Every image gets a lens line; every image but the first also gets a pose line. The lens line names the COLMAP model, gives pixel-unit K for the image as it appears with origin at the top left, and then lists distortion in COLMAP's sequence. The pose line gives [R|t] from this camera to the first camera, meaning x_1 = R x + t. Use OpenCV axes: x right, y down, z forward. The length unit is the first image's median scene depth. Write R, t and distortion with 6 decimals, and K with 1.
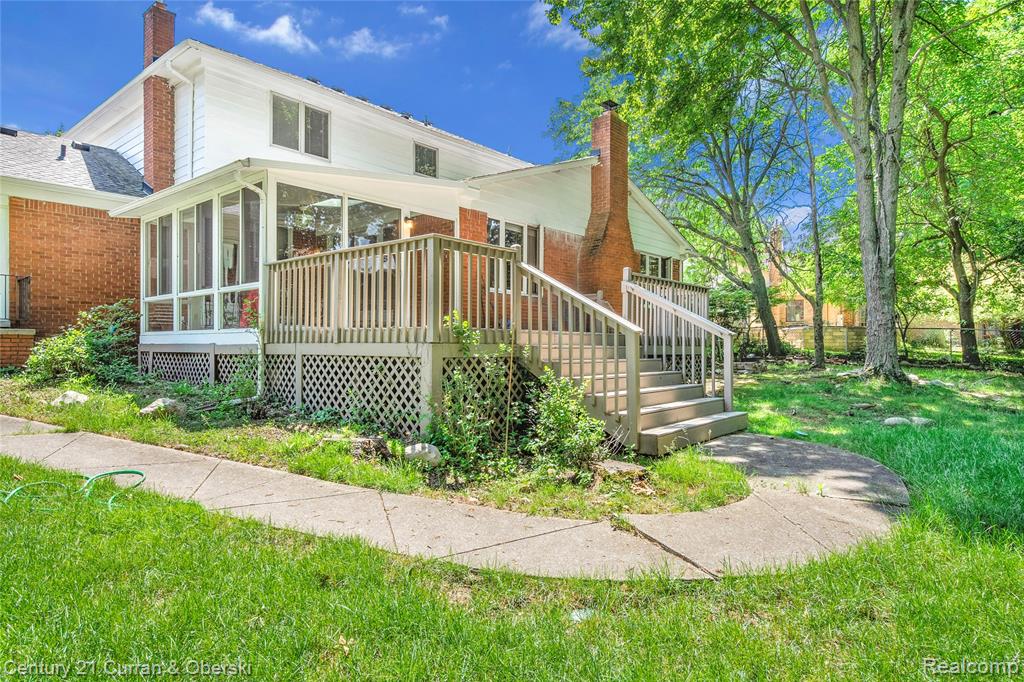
lens RADIAL K [[600.0, 0, 513.1], [0, 600.0, 346.4], [0, 0, 1]] dist [-0.001733, 0.000931]
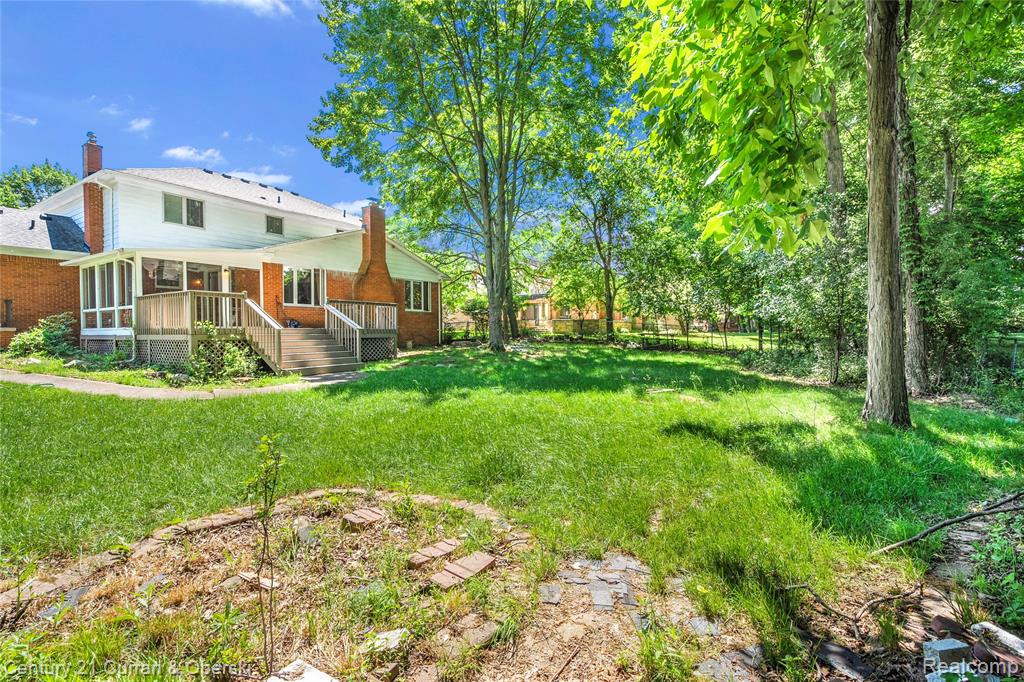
lens RADIAL K [[468.9, 0, 512.0], [0, 468.9, 341.0], [0, 0, 1]] dist [-0.001719, -0.000127]
pose [[0.992324, -0.011298, 0.123152, 0.542312], [0.008874, 0.999756, 0.020216, -0.003593], [-0.123350, -0.018968, 0.992182, -0.621154]]
